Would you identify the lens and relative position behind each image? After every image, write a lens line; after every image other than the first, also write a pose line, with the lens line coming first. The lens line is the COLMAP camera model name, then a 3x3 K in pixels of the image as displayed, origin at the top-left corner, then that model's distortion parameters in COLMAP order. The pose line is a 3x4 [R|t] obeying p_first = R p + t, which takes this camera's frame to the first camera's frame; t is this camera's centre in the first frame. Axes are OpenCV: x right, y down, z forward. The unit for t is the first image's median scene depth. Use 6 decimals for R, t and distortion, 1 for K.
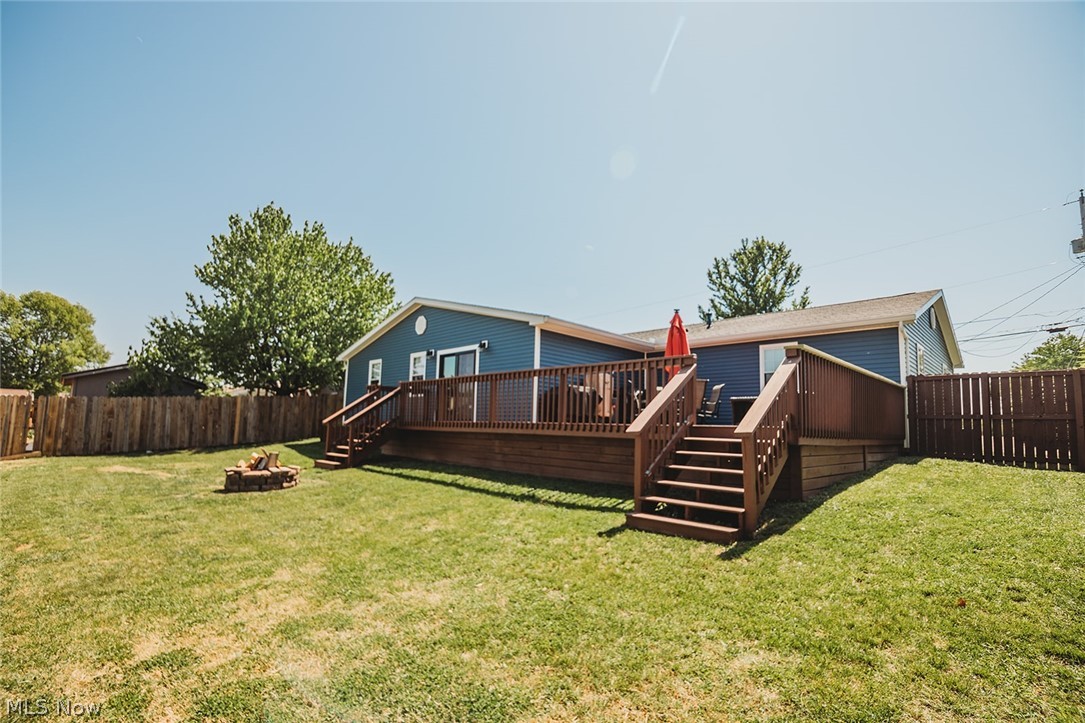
lens RADIAL K [[498.9, 0, 537.1], [0, 498.9, 379.0], [0, 0, 1]] dist [-0.023473, 0.002153]
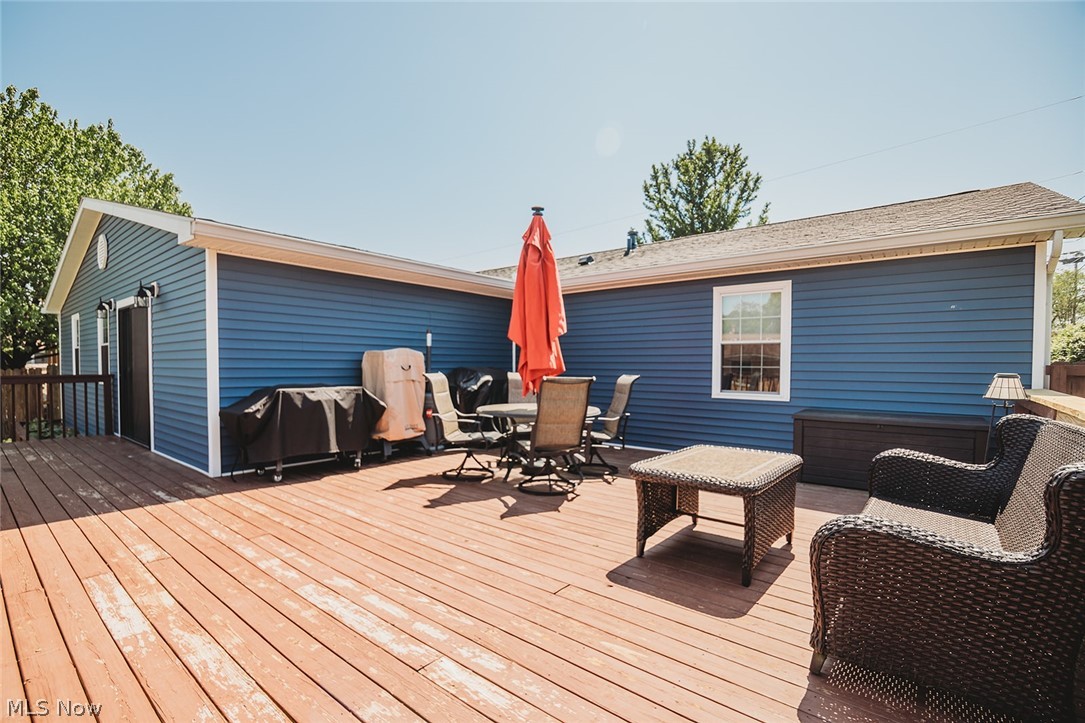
lens RADIAL K [[498.9, 0, 537.1], [0, 498.9, 379.0], [0, 0, 1]] dist [-0.023473, 0.002153]
pose [[0.994462, -0.026764, 0.101631, 0.098068], [0.013291, 0.991293, 0.131004, -0.019719], [-0.104253, -0.128927, 0.986159, 0.230661]]
